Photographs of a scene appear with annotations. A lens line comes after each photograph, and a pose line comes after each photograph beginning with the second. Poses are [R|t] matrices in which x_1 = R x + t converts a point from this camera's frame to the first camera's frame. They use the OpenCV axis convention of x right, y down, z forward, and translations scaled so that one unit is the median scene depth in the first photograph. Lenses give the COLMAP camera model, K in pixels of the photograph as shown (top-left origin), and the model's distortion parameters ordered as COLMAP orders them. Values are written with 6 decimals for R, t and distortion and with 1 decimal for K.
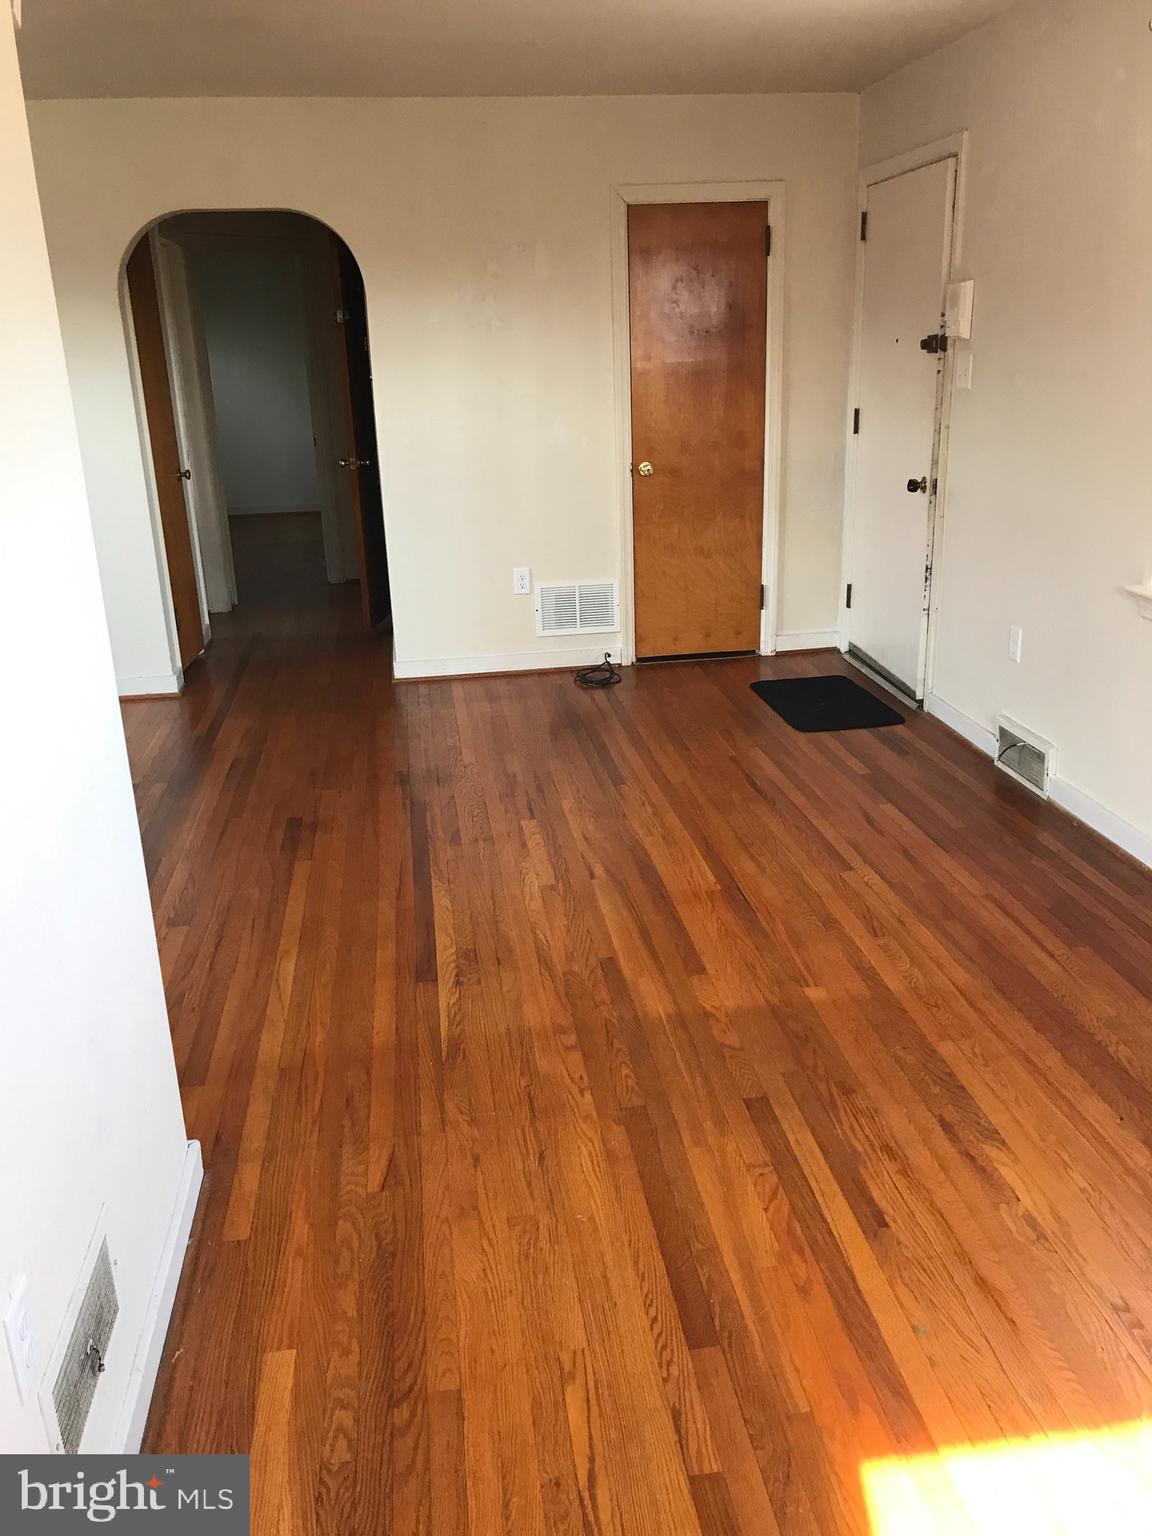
lens RADIAL K [[1253.9, 0, 576.2], [0, 1253.9, 767.1], [0, 0, 1]] dist [0.013075, -0.000056]
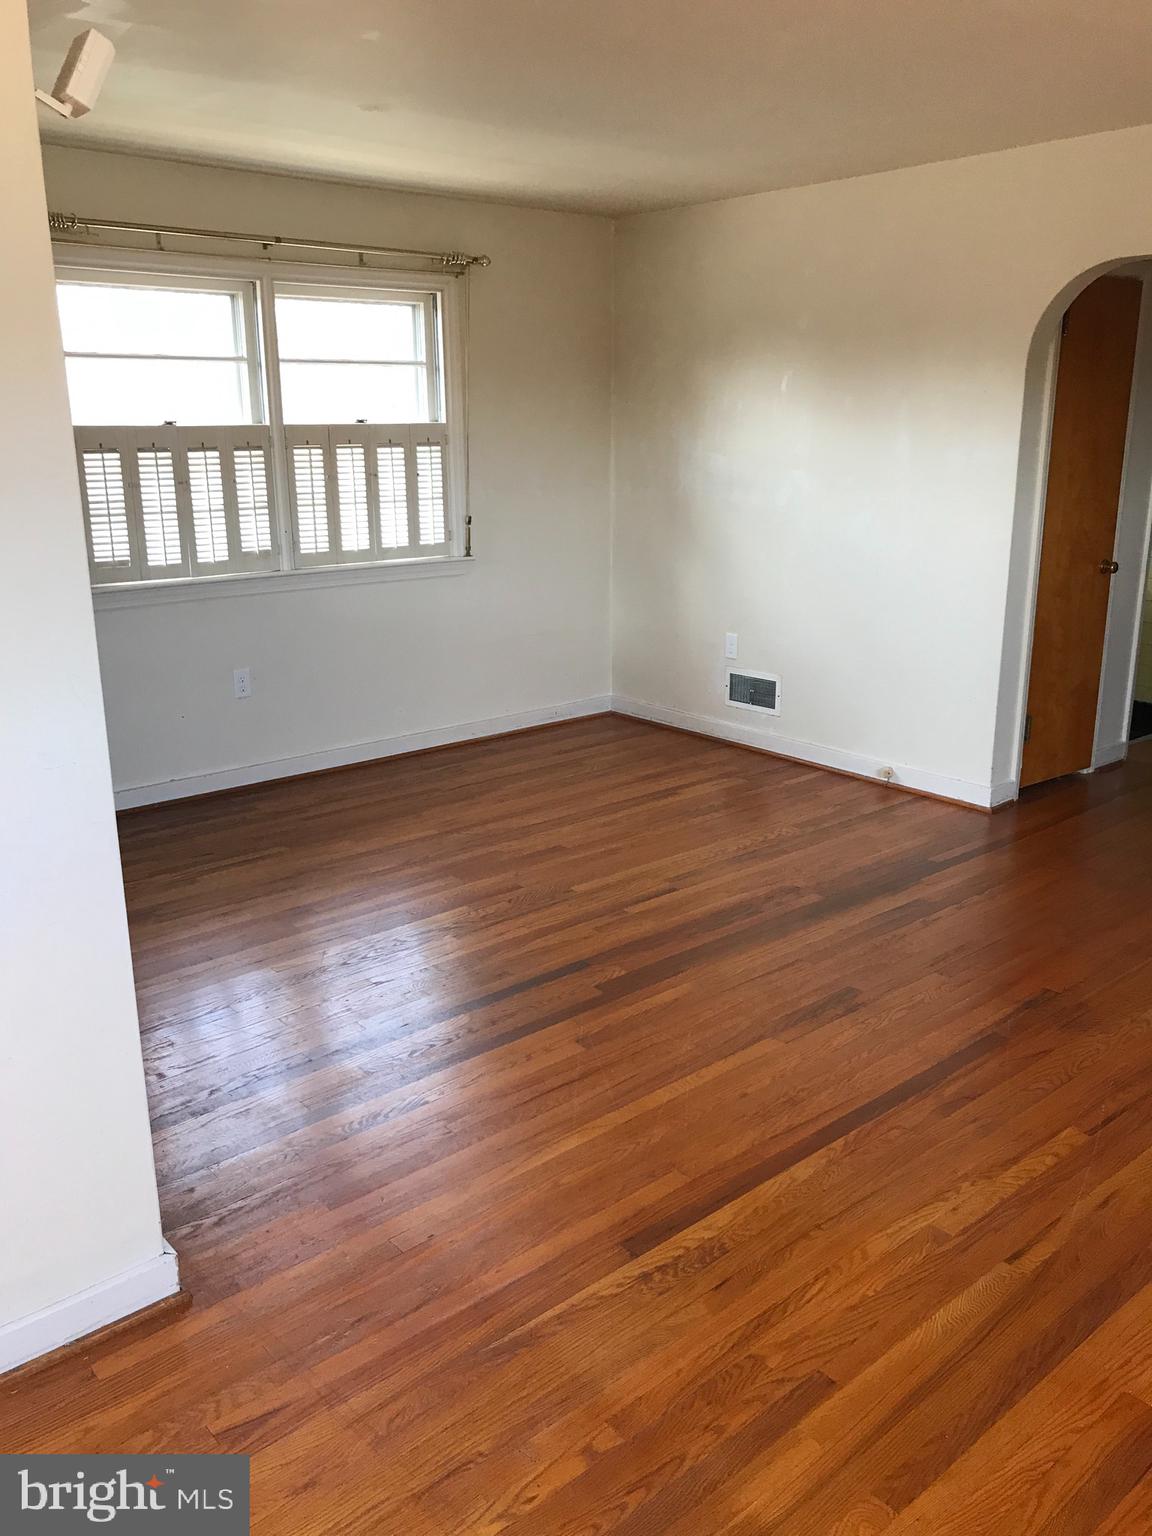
lens RADIAL K [[1253.9, 0, 576.9], [0, 1253.9, 768.8], [0, 0, 1]] dist [0.013075, -0.000056]
pose [[0.543696, 0.258412, -0.798510, 0.382304], [-0.288253, 0.951040, 0.111505, -0.177087], [0.788229, 0.169548, 0.591565, 0.453872]]
